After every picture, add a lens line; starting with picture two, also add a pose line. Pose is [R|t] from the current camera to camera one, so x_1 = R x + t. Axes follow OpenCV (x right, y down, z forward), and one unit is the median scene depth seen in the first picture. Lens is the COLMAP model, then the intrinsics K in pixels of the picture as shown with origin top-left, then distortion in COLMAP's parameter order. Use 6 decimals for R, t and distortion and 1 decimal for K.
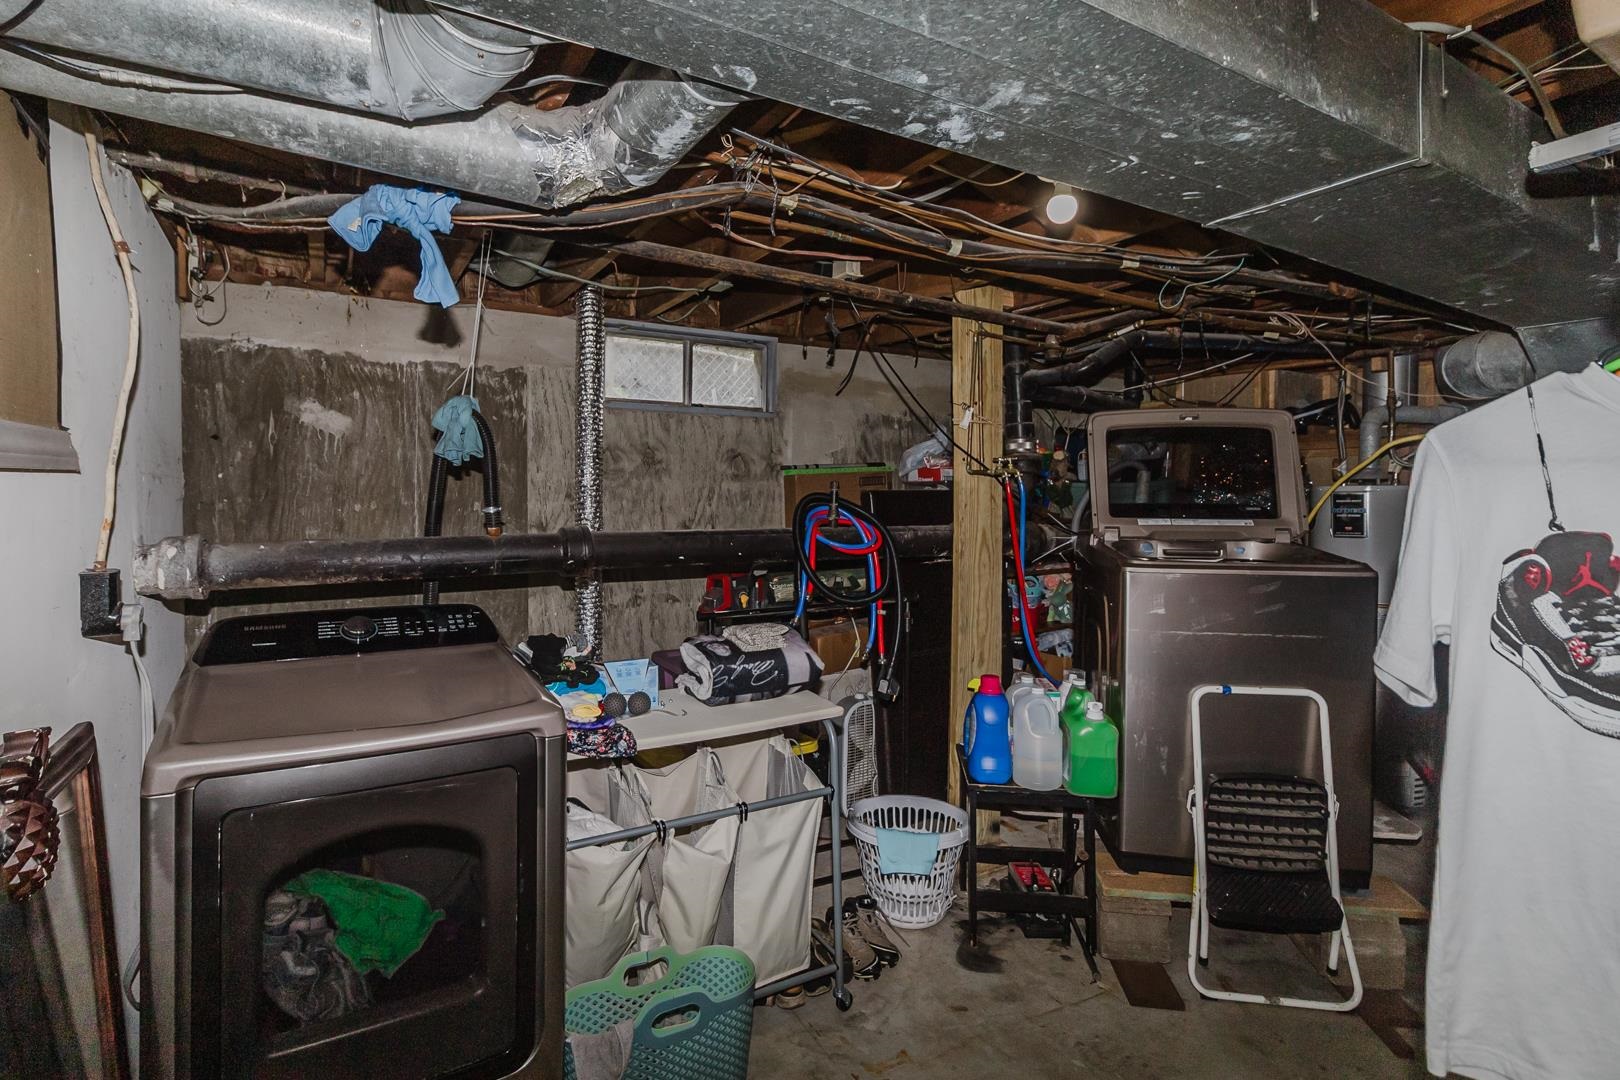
lens RADIAL K [[772.1, 0, 794.0], [0, 772.1, 501.4], [0, 0, 1]] dist [-0.001035, 0.001480]
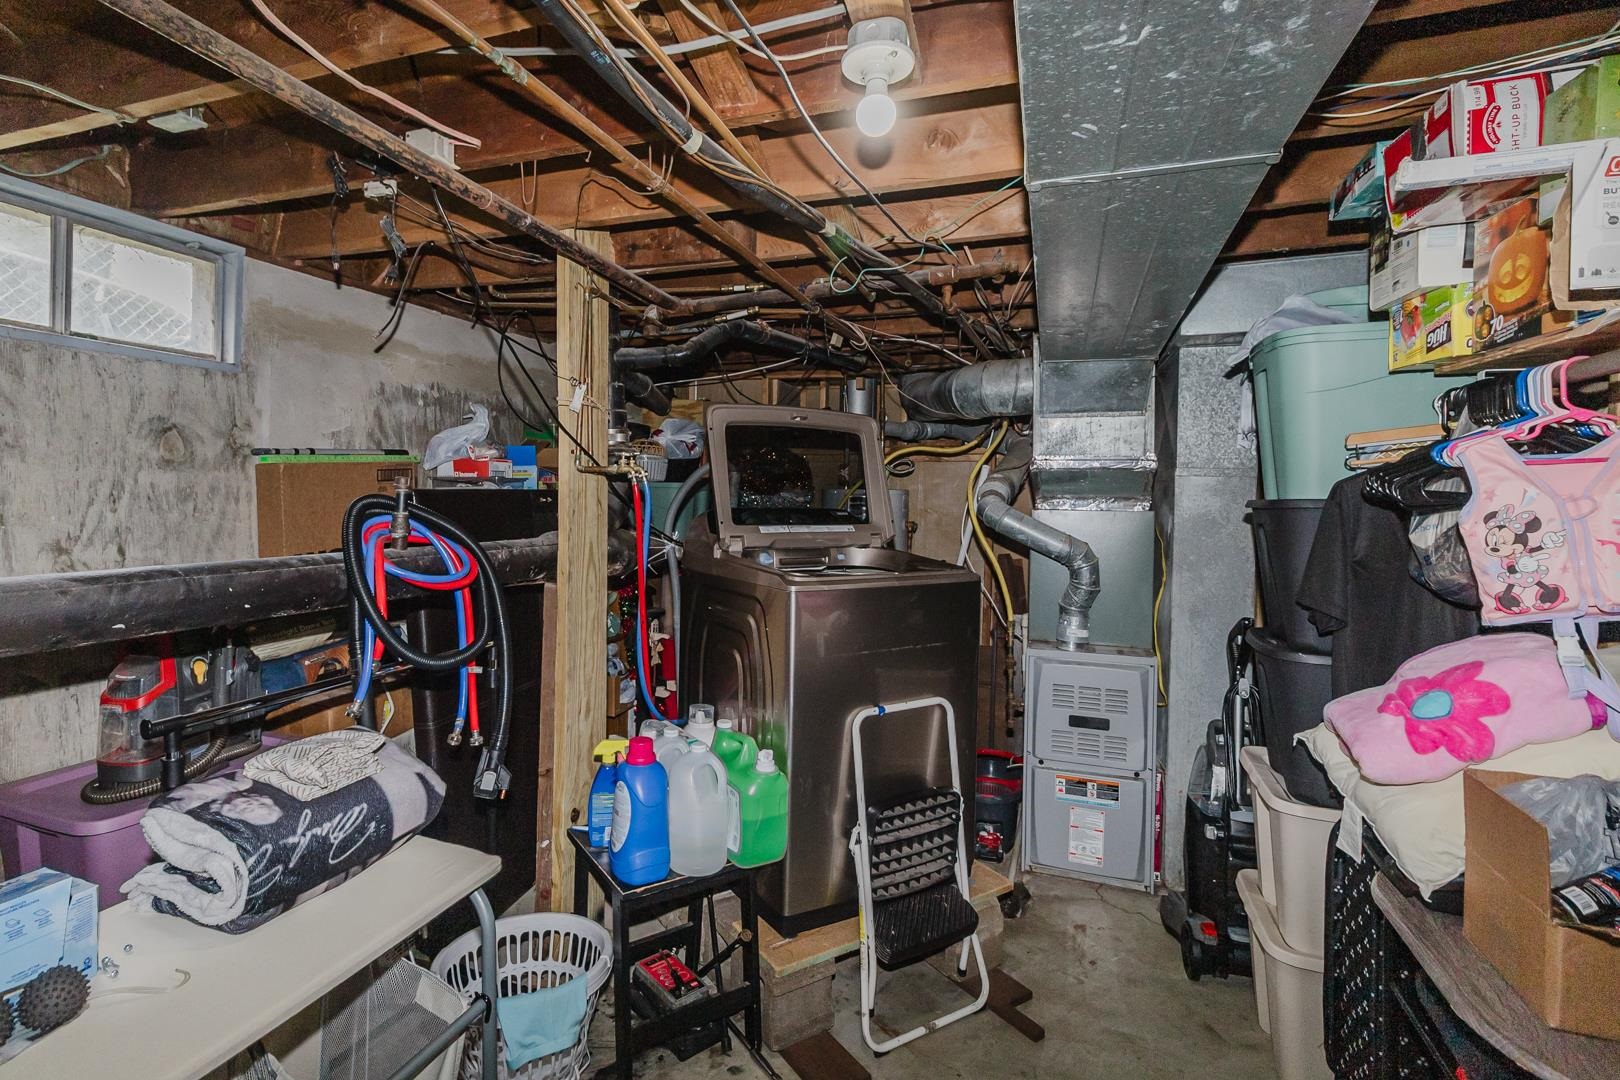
lens RADIAL K [[772.1, 0, 763.4], [0, 772.1, 502.5], [0, 0, 1]] dist [-0.001035, 0.001480]
pose [[0.778027, 0.001191, 0.628229, -0.110604], [-0.008072, 0.999935, 0.008101, -0.011994], [-0.628178, -0.011374, 0.777986, 0.286112]]
